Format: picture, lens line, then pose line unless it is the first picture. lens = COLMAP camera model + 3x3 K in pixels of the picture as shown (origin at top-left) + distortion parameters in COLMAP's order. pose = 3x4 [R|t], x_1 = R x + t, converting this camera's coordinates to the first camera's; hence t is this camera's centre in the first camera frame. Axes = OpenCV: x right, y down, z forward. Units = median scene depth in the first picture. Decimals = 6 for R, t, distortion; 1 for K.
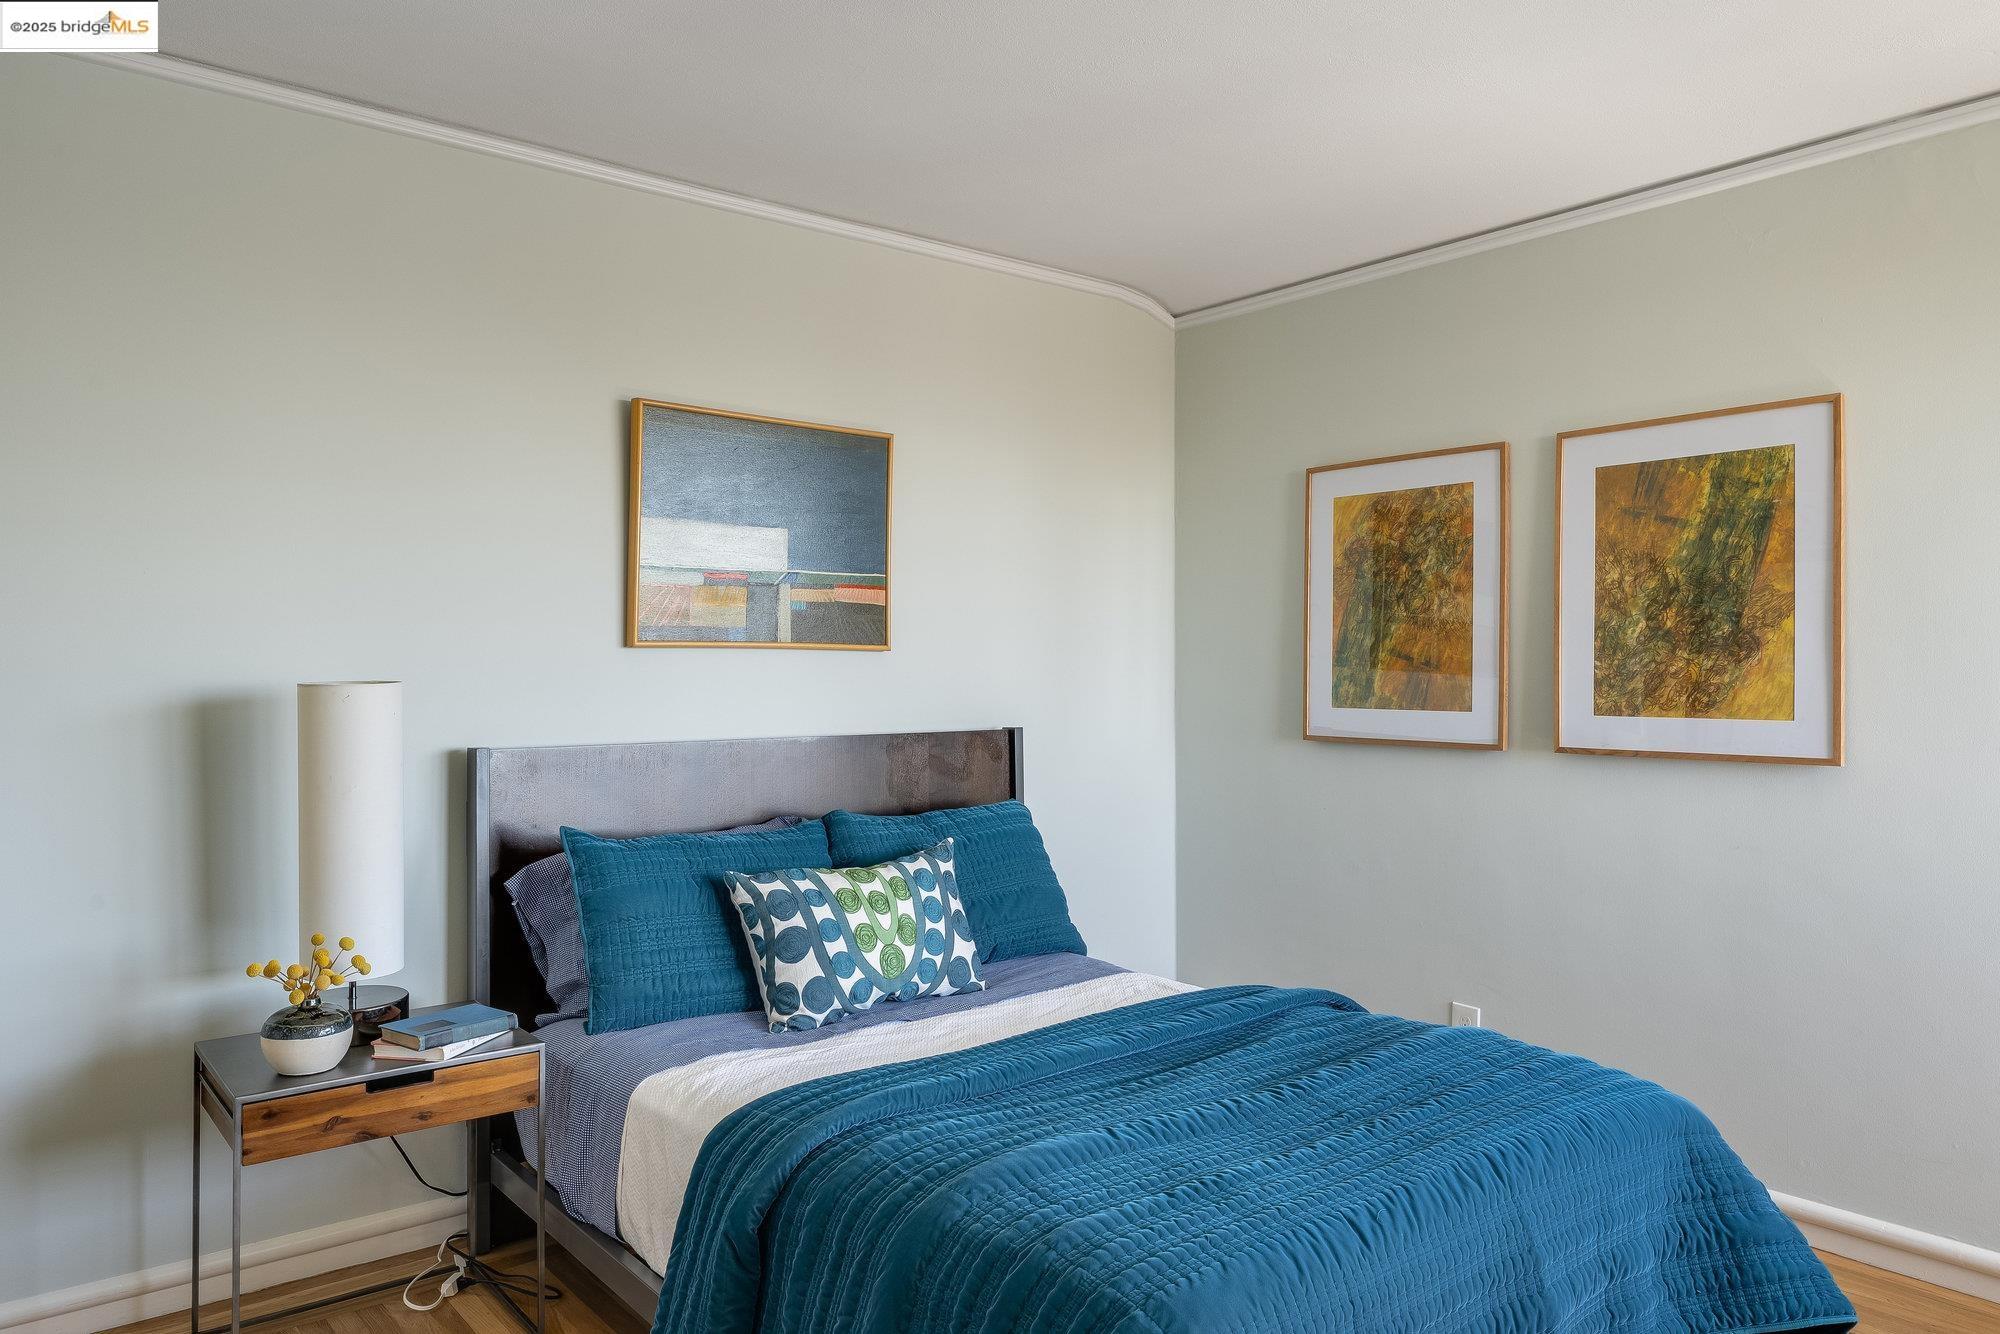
lens RADIAL K [[1369.8, 0, 1000.0], [0, 1369.8, 667.0], [0, 0, 1]] dist [-0.003215, -0.000132]
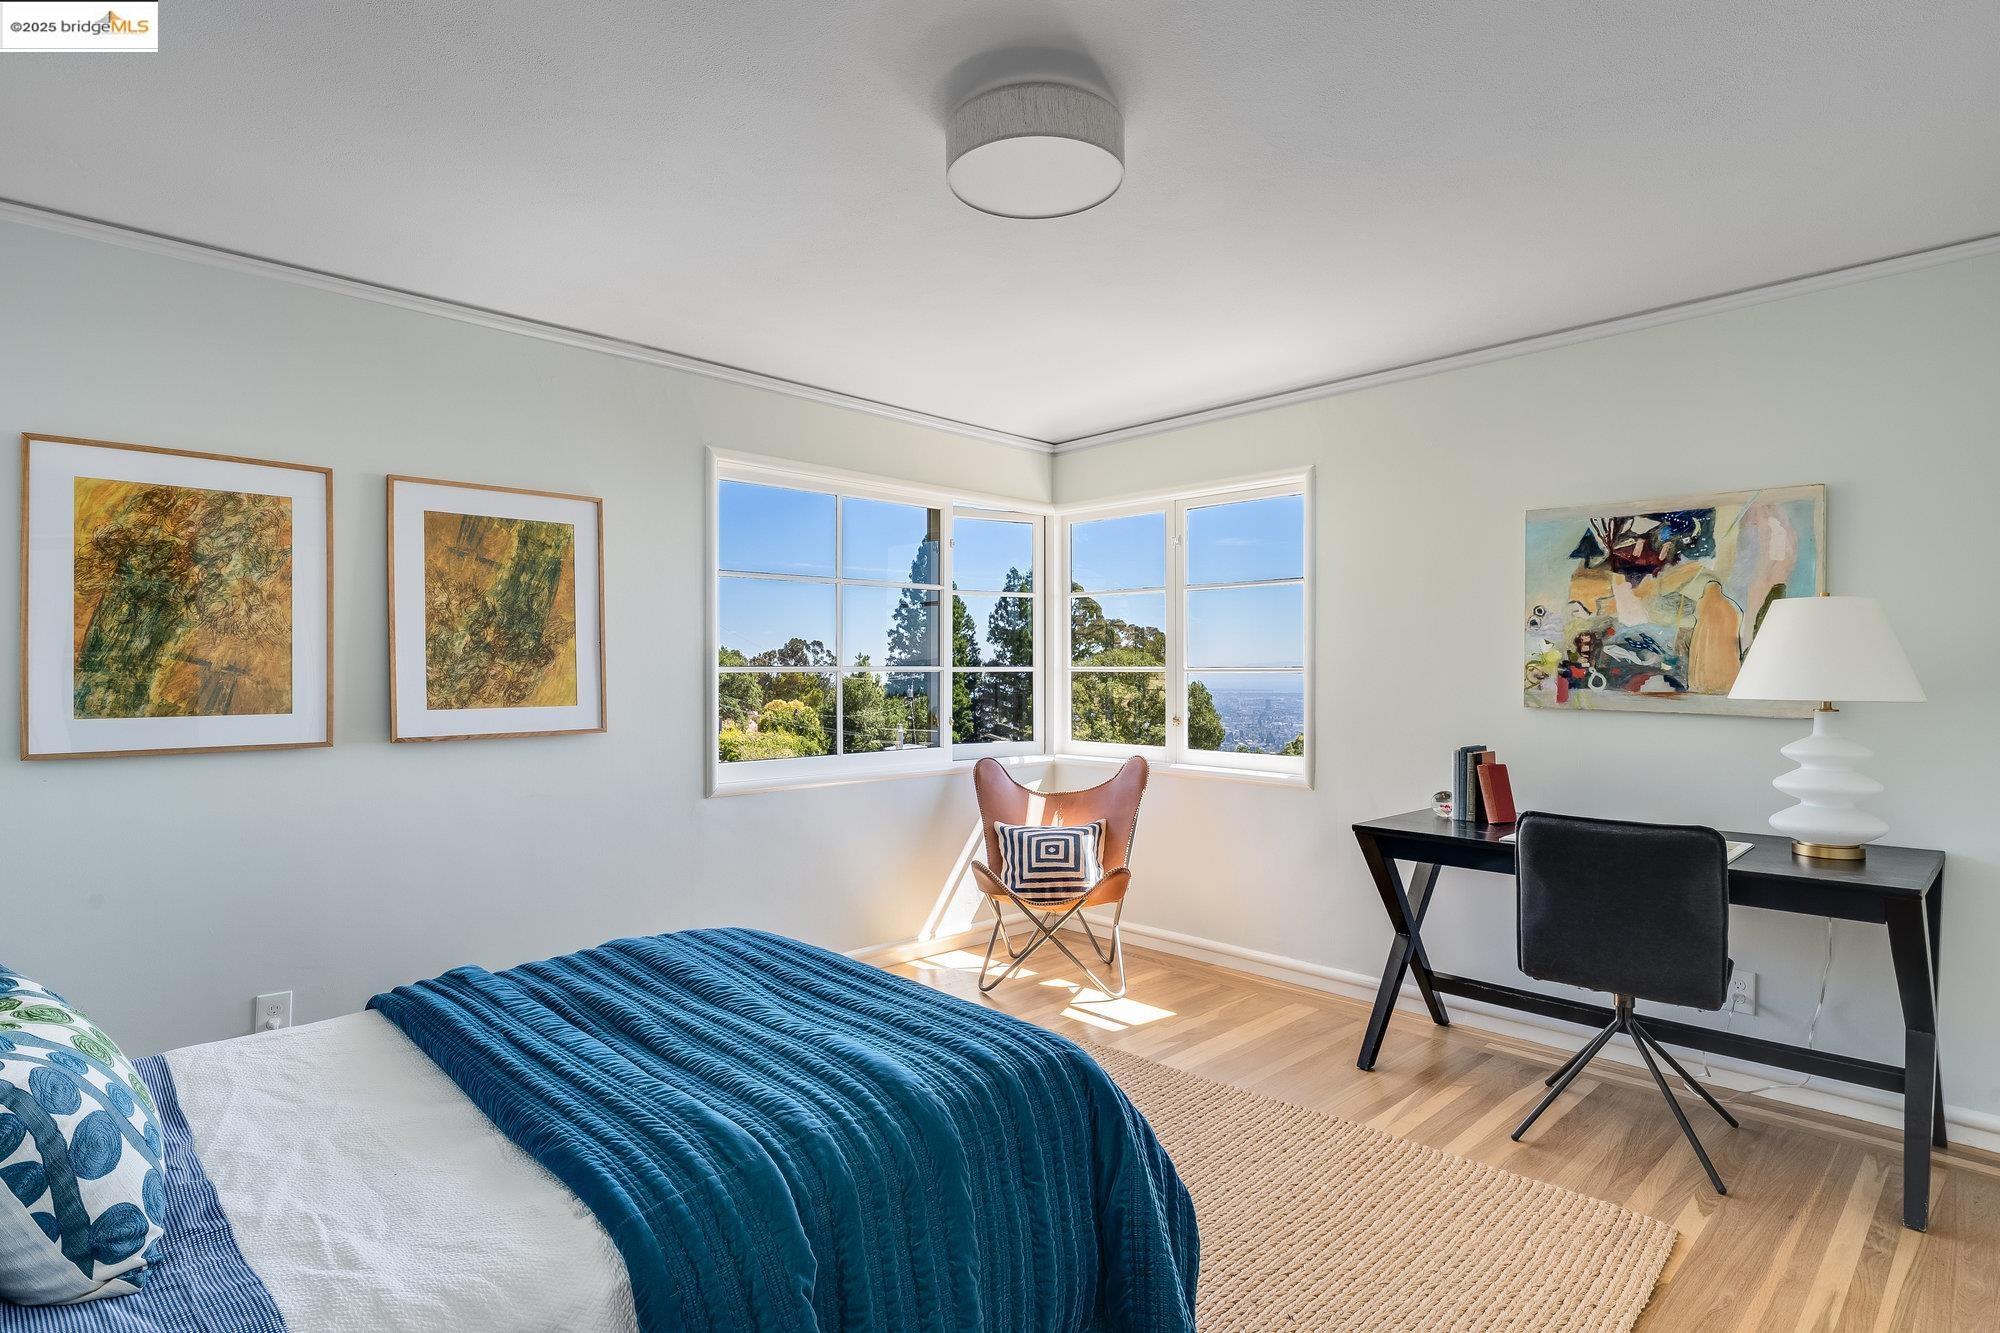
lens RADIAL K [[1023.6, 0, 1000.0], [0, 1023.6, 666.5], [0, 0, 1]] dist [0.001153, -0.000128]
pose [[-0.090838, 0.005168, 0.995852, -0.538863], [0.005260, 0.999975, -0.004710, 0.003025], [-0.995852, 0.004810, -0.090863, 0.567750]]
